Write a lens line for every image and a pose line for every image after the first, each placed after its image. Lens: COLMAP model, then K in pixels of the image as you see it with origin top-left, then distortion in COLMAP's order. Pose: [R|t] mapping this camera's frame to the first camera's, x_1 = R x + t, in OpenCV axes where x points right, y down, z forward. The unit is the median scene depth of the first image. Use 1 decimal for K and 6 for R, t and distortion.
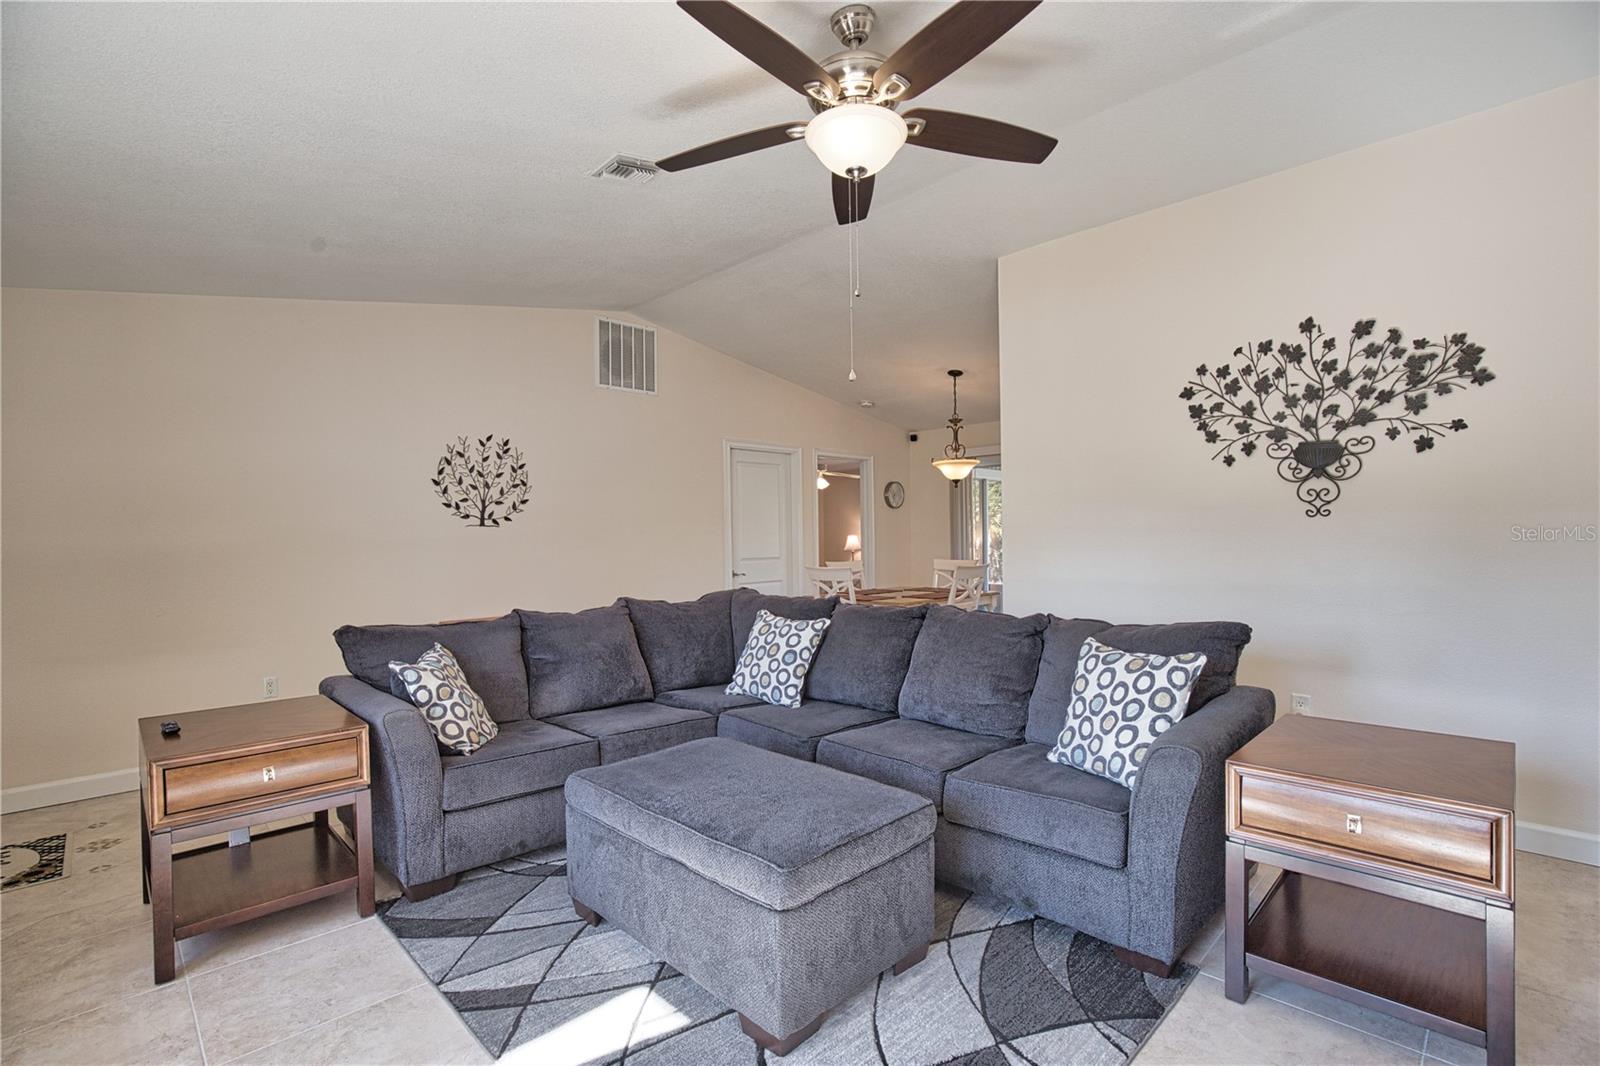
lens RADIAL K [[730.9, 0, 807.3], [0, 730.9, 533.0], [0, 0, 1]] dist [-0.030803, 0.003811]
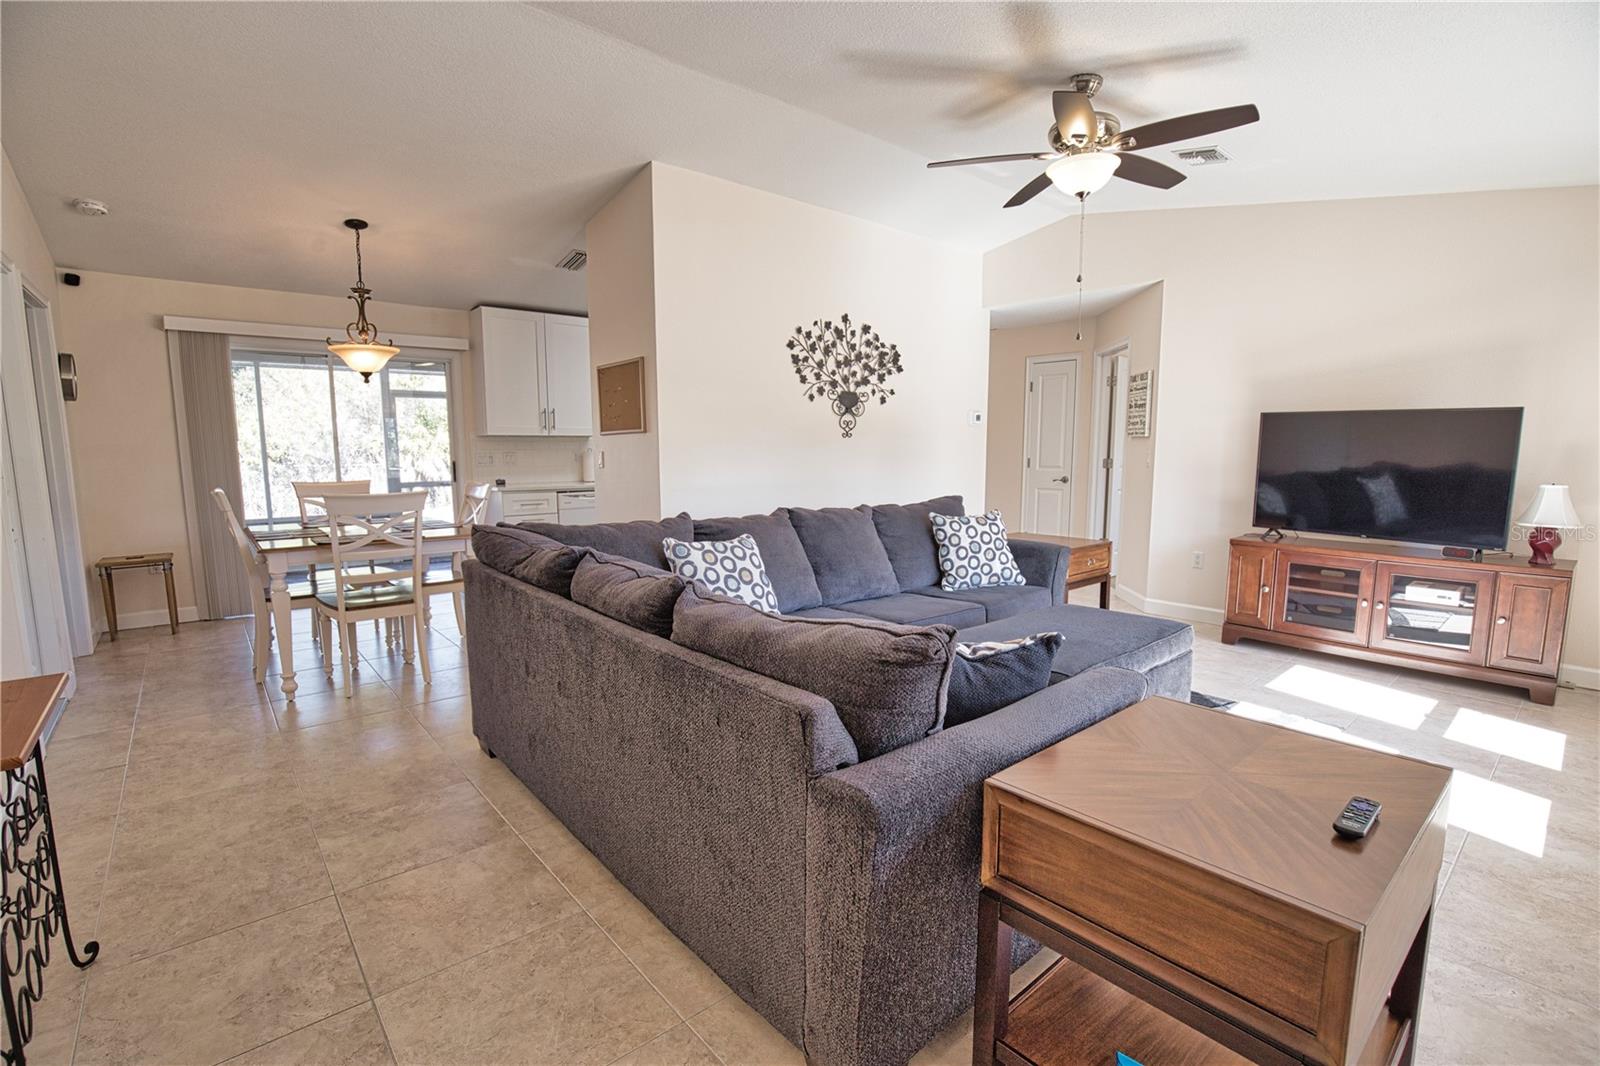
lens RADIAL K [[730.9, 0, 806.7], [0, 730.9, 537.4], [0, 0, 1]] dist [-0.030803, 0.003811]
pose [[0.065565, -0.111560, 0.991592, -0.900915], [-0.003600, 0.993698, 0.112035, 0.016628], [-0.997842, -0.010915, 0.064750, 0.881782]]
